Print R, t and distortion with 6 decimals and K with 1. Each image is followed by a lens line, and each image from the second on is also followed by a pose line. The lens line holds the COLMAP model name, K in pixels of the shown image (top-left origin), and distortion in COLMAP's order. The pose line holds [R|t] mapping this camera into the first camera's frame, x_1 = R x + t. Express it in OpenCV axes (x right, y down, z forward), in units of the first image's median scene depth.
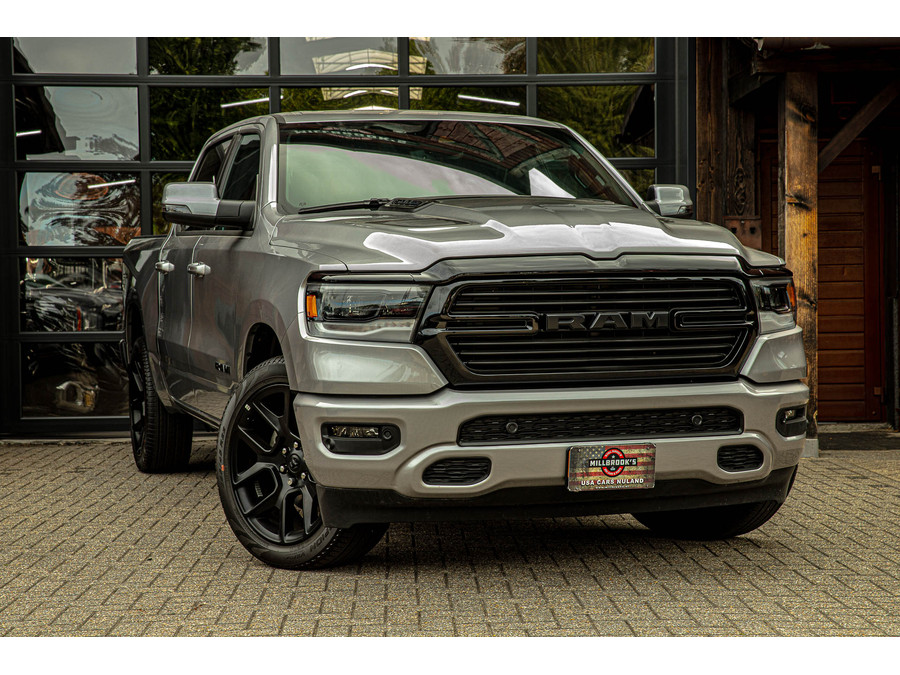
lens RADIAL K [[1699.1, 0, 450.0], [0, 1699.1, 337.5], [0, 0, 1]] dist [0.226088, 0.155383]
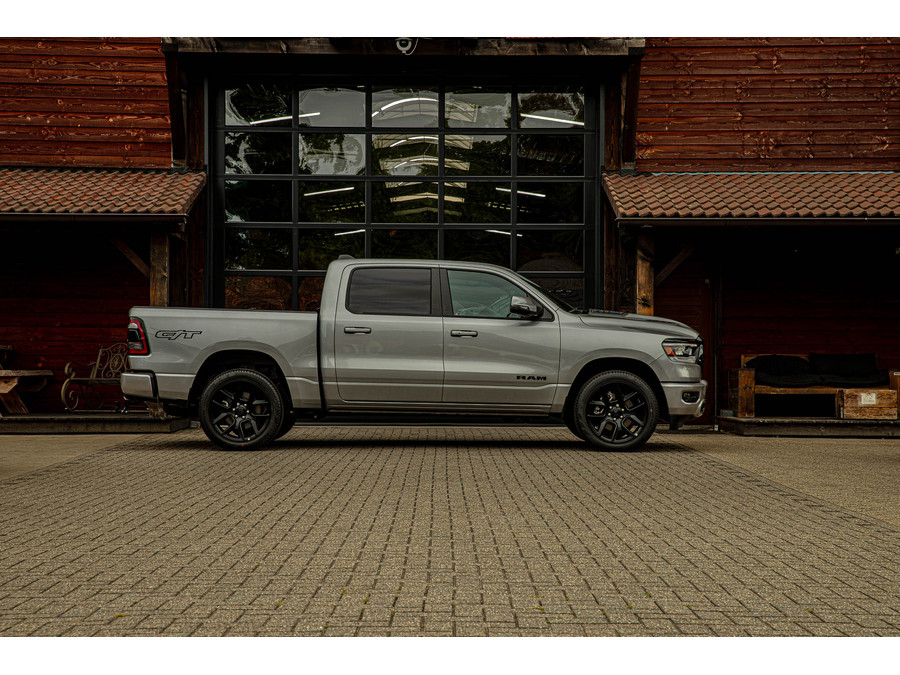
lens RADIAL K [[1734.0, 0, 450.0], [0, 1734.0, 337.5], [0, 0, 1]] dist [0.277162, 0.193620]
pose [[0.999362, 0.015973, -0.031938, 0.074116], [-0.017004, 0.999335, -0.032267, 0.039892], [0.031402, 0.032790, 0.998969, -1.419917]]
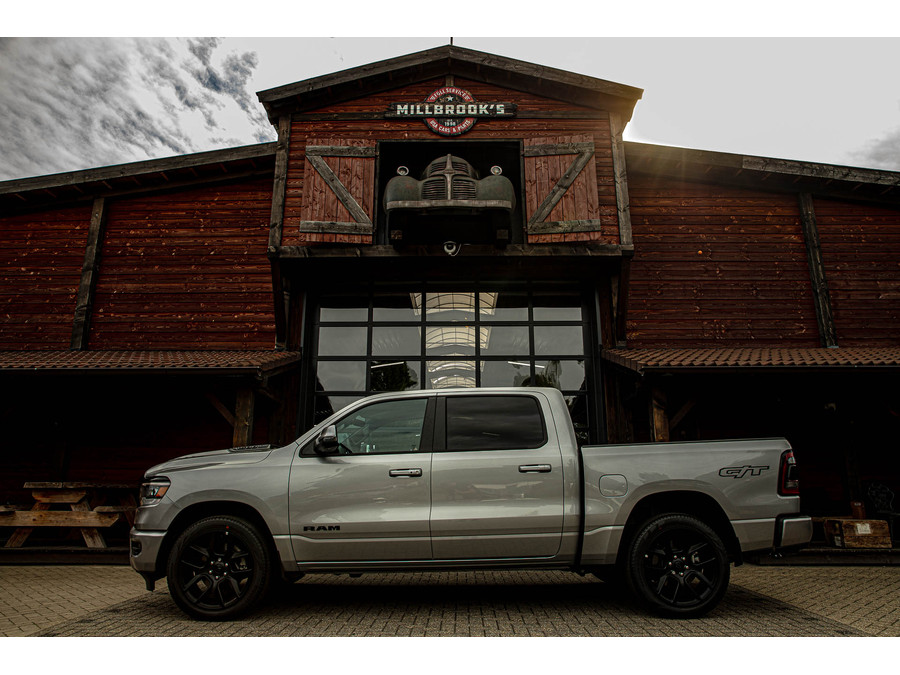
lens RADIAL K [[618.8, 0, 450.0], [0, 618.8, 337.5], [0, 0, 1]] dist [-0.104913, 0.090749]
pose [[0.998604, -0.001284, -0.052799, -0.037346], [-0.012491, 0.965599, -0.259735, -0.008504], [0.051316, 0.260032, 0.964235, 0.300340]]
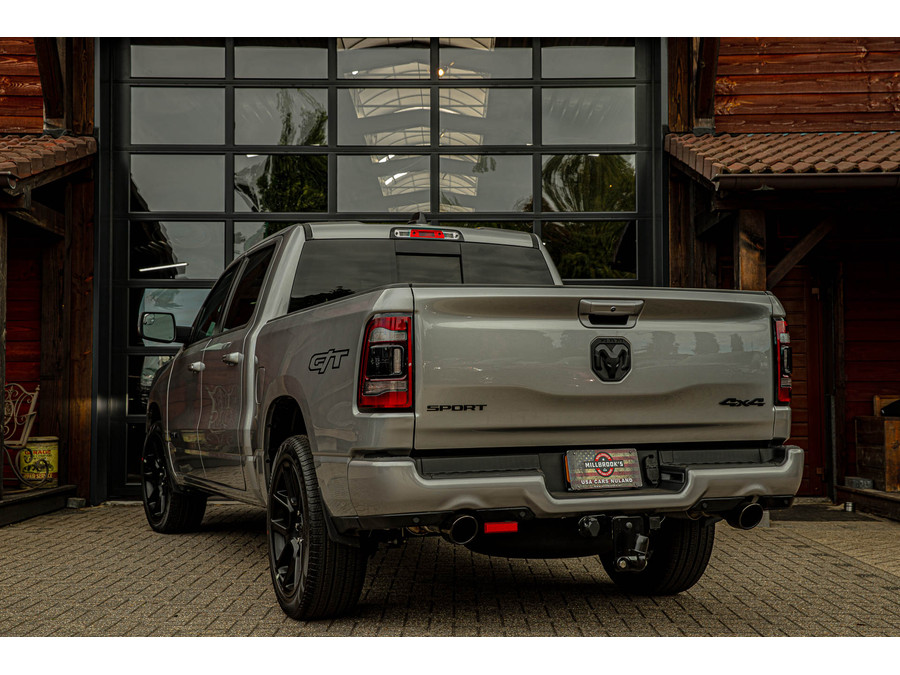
lens RADIAL K [[1269.1, 0, 450.0], [0, 1269.1, 337.5], [0, 0, 1]] dist [0.124432, 0.018091]
pose [[0.999157, 0.008485, -0.040170, 0.039836], [-0.011067, 0.997857, -0.064493, -0.003230], [0.039537, 0.064883, 0.997109, 0.135975]]
